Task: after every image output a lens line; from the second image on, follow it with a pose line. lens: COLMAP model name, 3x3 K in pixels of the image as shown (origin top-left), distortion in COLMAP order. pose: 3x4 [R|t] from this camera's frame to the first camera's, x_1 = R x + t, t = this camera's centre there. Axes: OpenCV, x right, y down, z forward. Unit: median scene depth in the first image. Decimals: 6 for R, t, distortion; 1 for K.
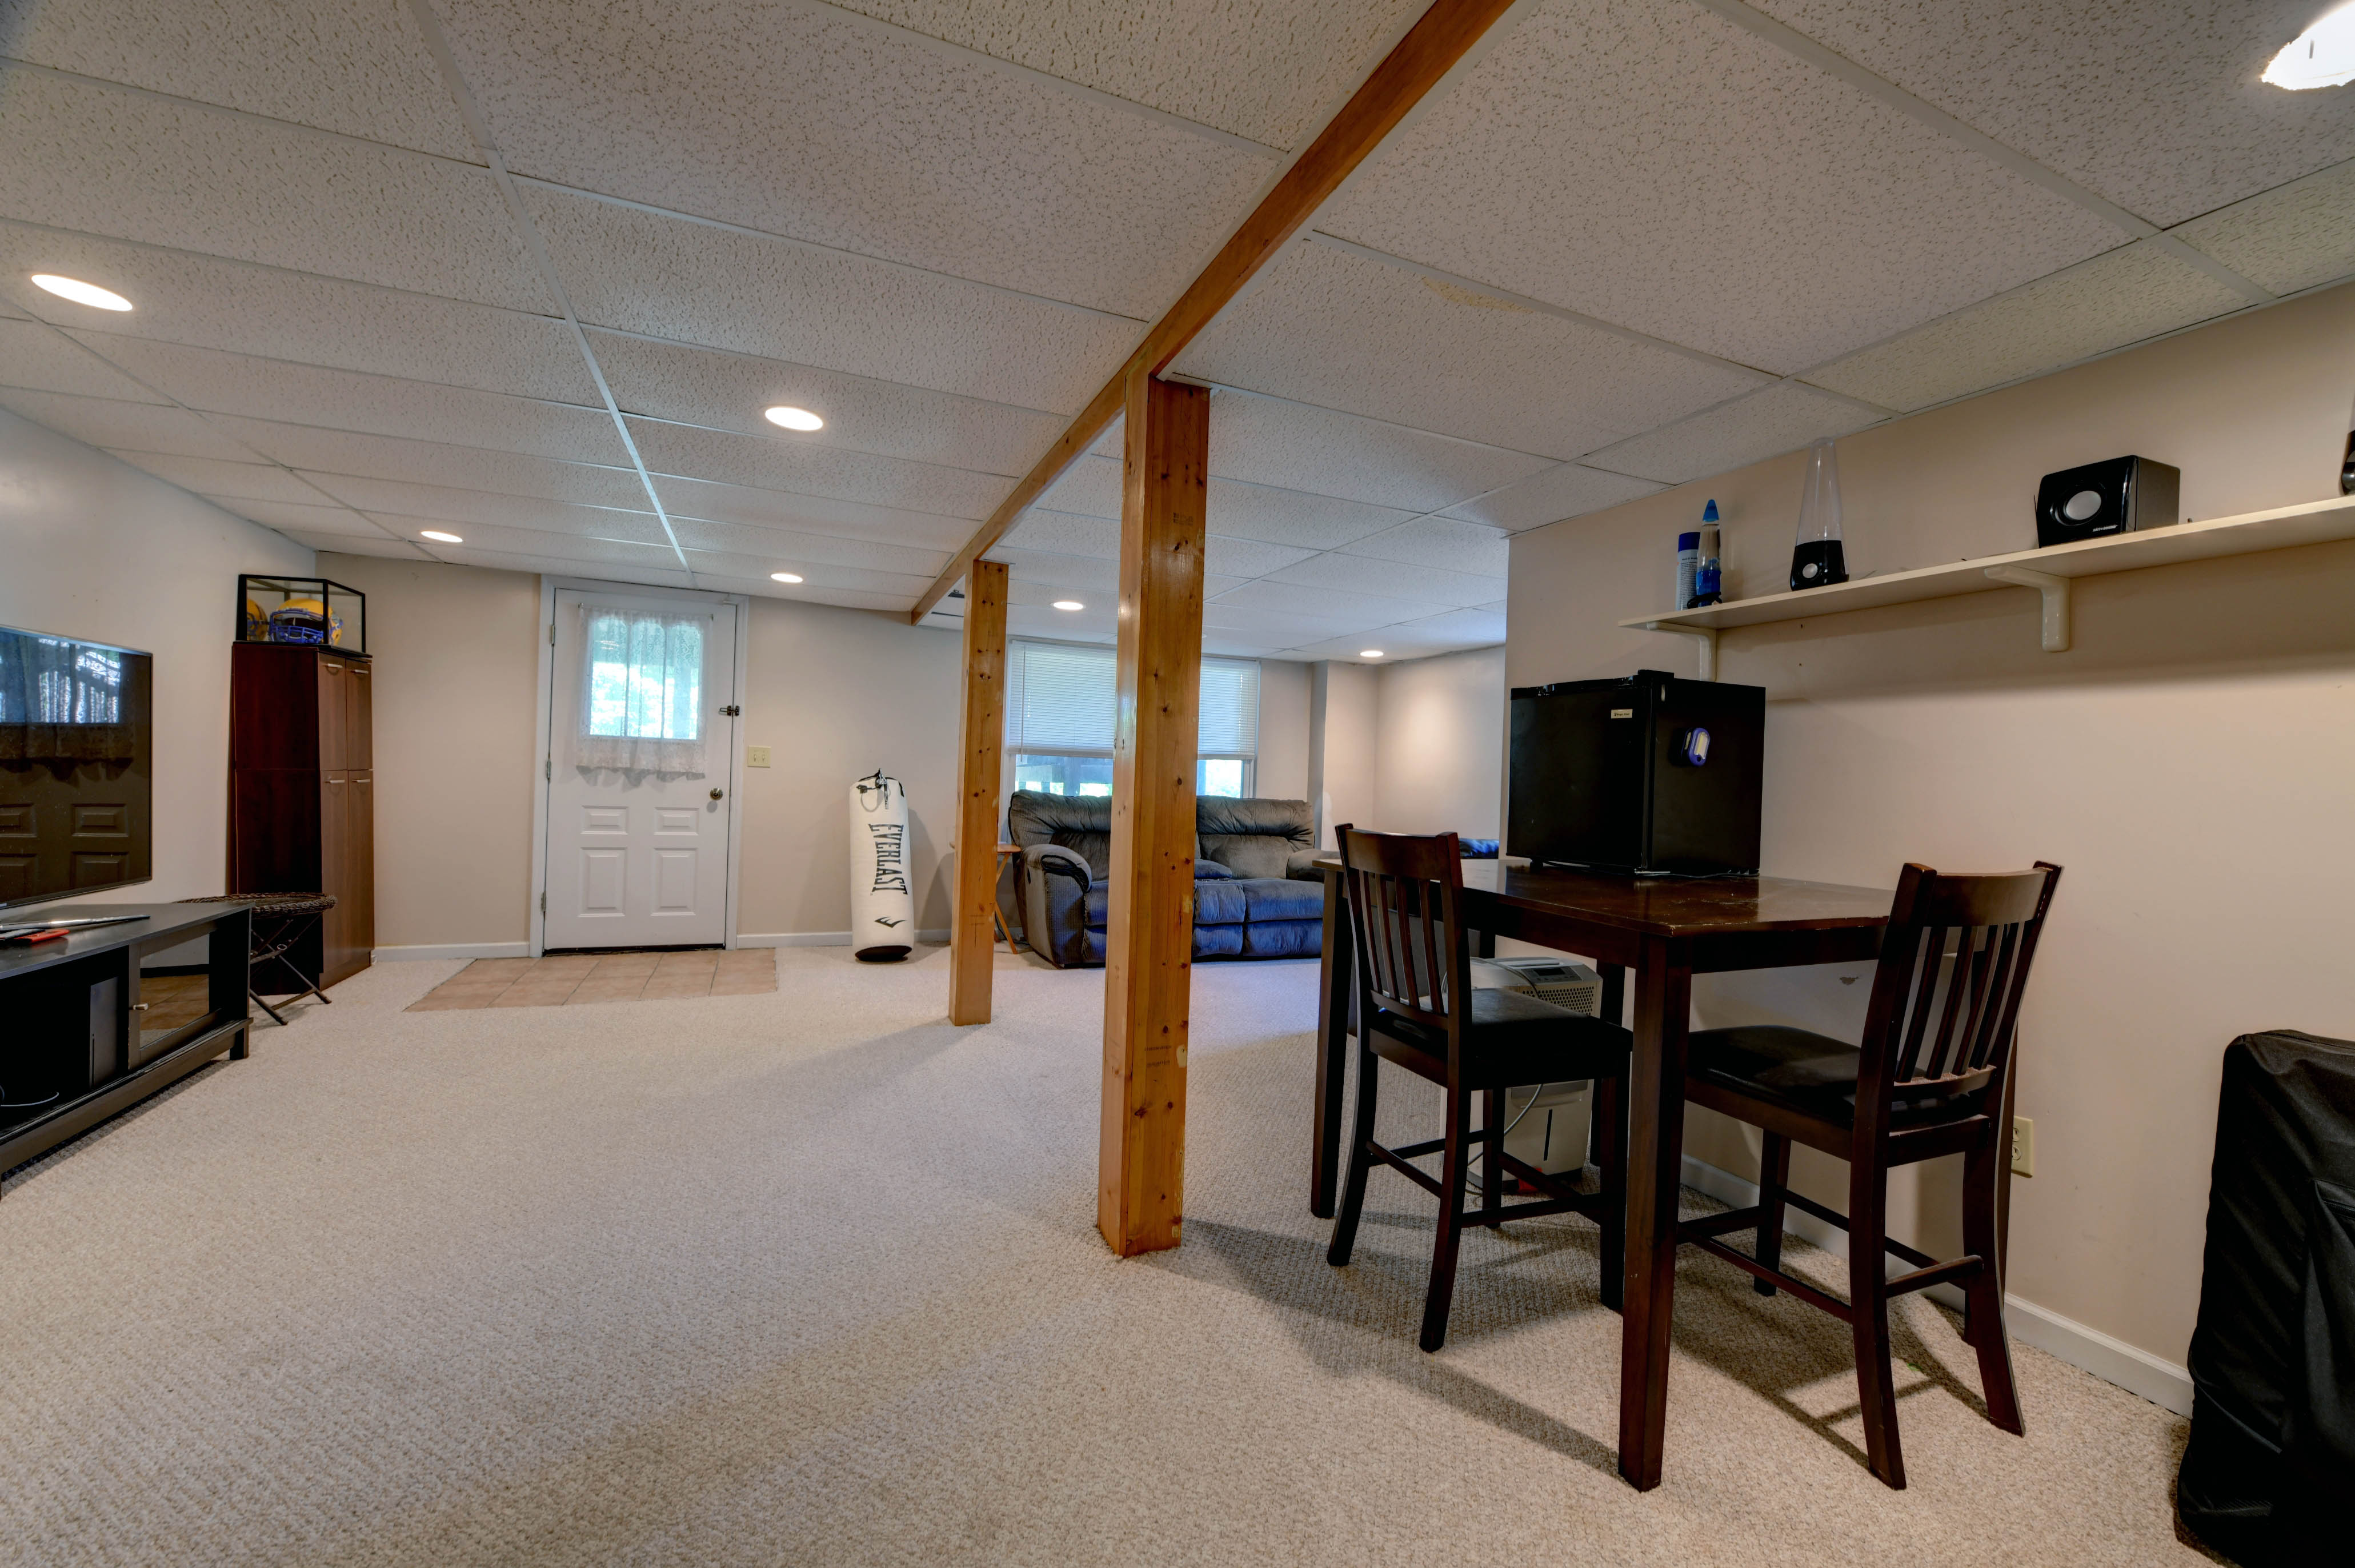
lens RADIAL K [[933.1, 0, 1170.3], [0, 933.1, 786.8], [0, 0, 1]] dist [-0.000432, -0.000208]
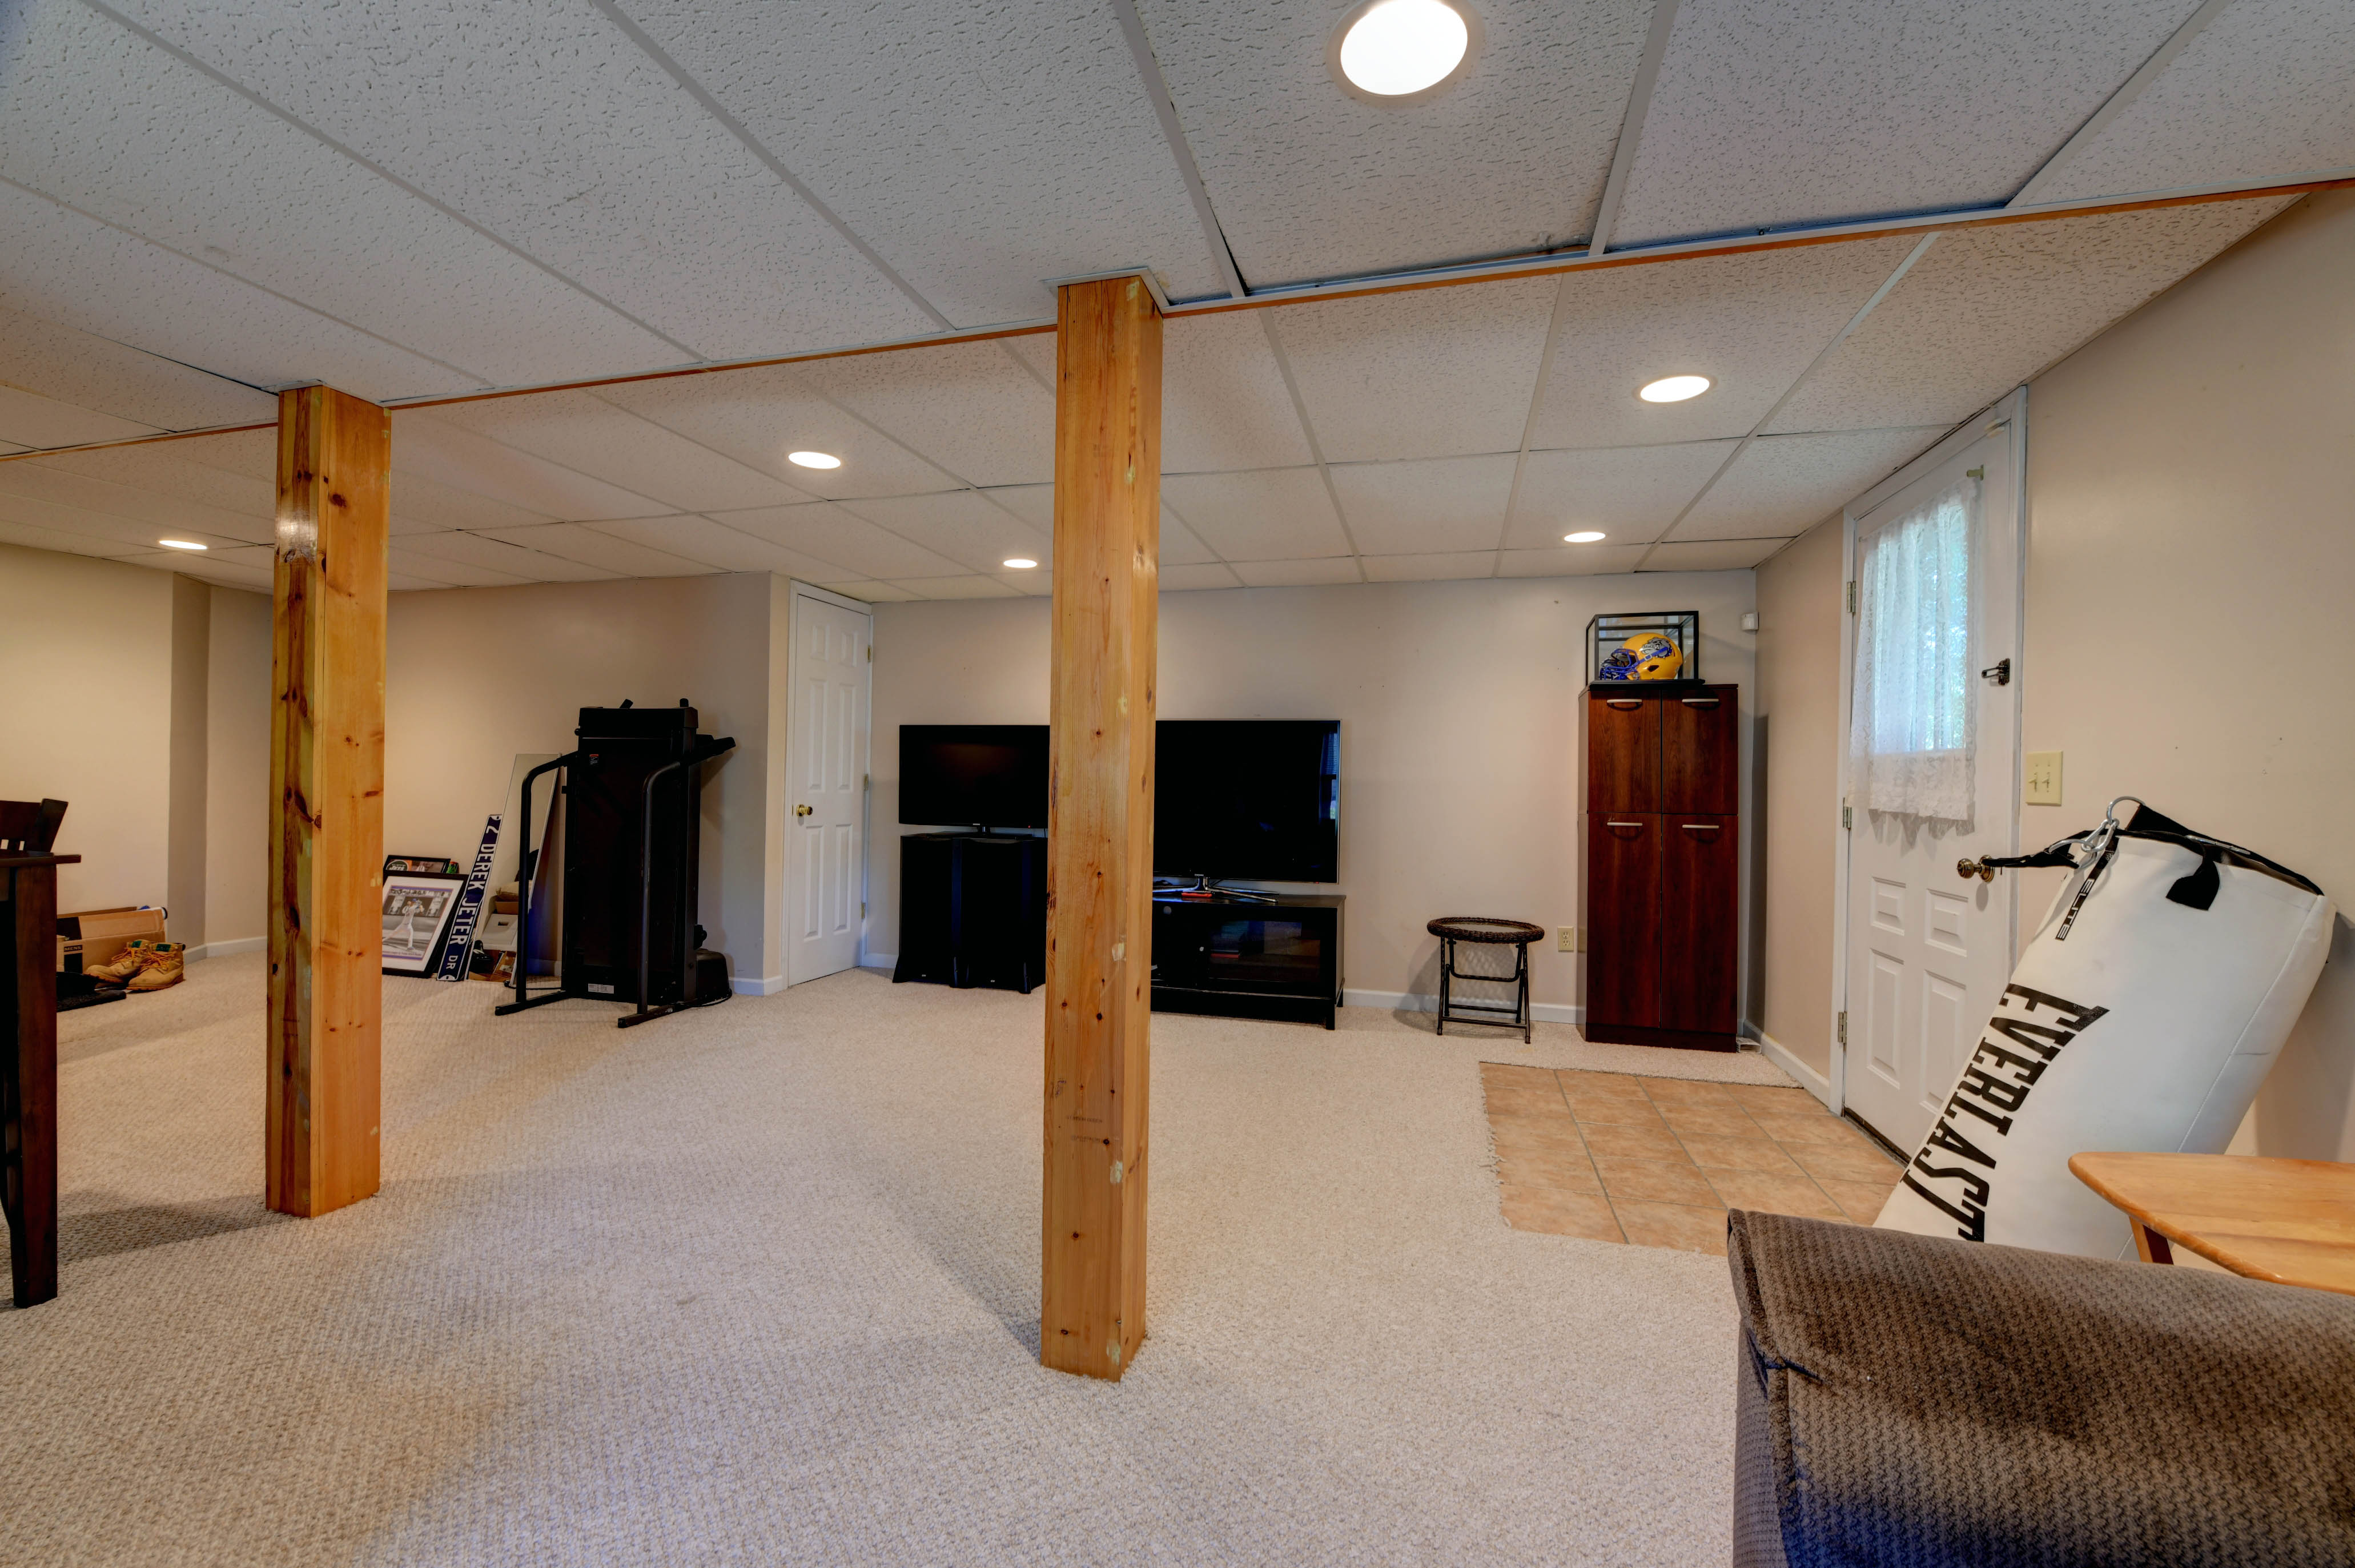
lens RADIAL K [[924.8, 0, 1185.4], [0, 924.8, 781.6], [0, 0, 1]] dist [-0.009844, -0.000468]
pose [[-0.612804, -0.046157, -0.788886, 0.084274], [-0.047054, 0.998653, -0.021879, -0.005714], [0.788833, 0.023712, -0.614150, 0.980452]]
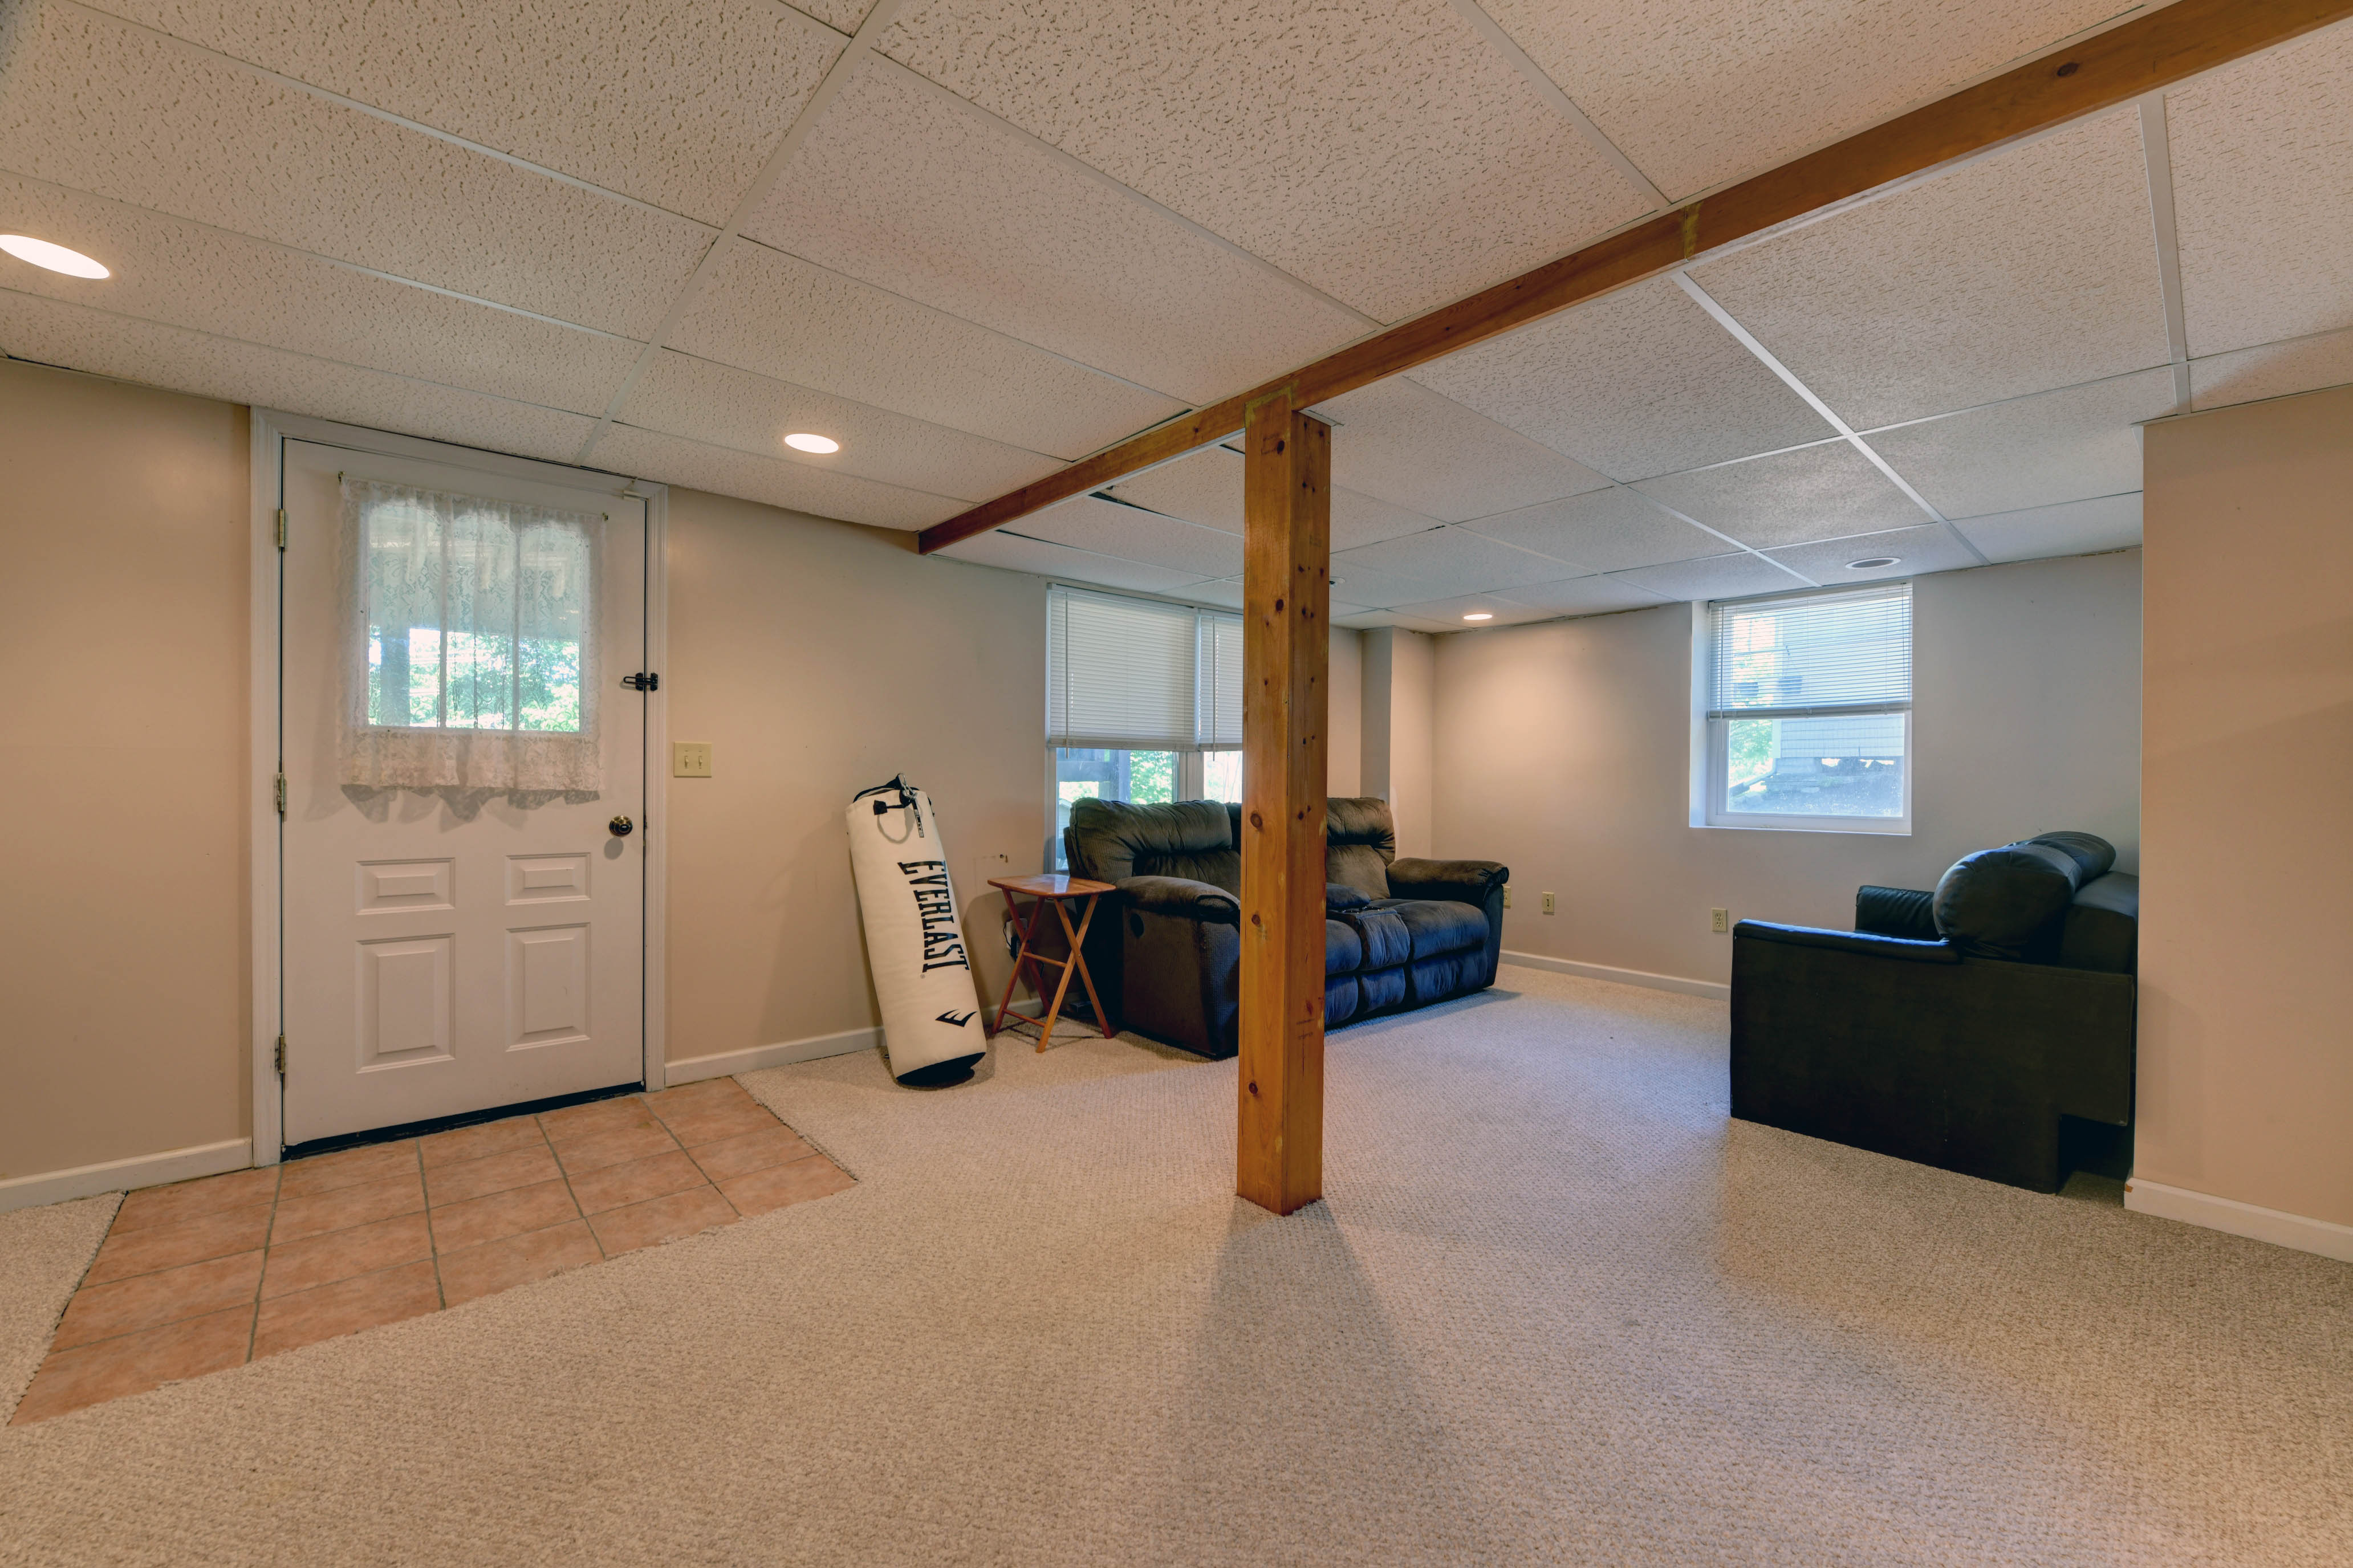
lens RADIAL K [[931.2, 0, 1184.2], [0, 931.2, 785.0], [0, 0, 1]] dist [-0.009973, -0.000643]
pose [[0.947870, -0.032426, 0.317003, -0.341895], [0.029829, 0.999470, 0.013043, -0.015028], [-0.317258, -0.002908, 0.948335, 0.350092]]
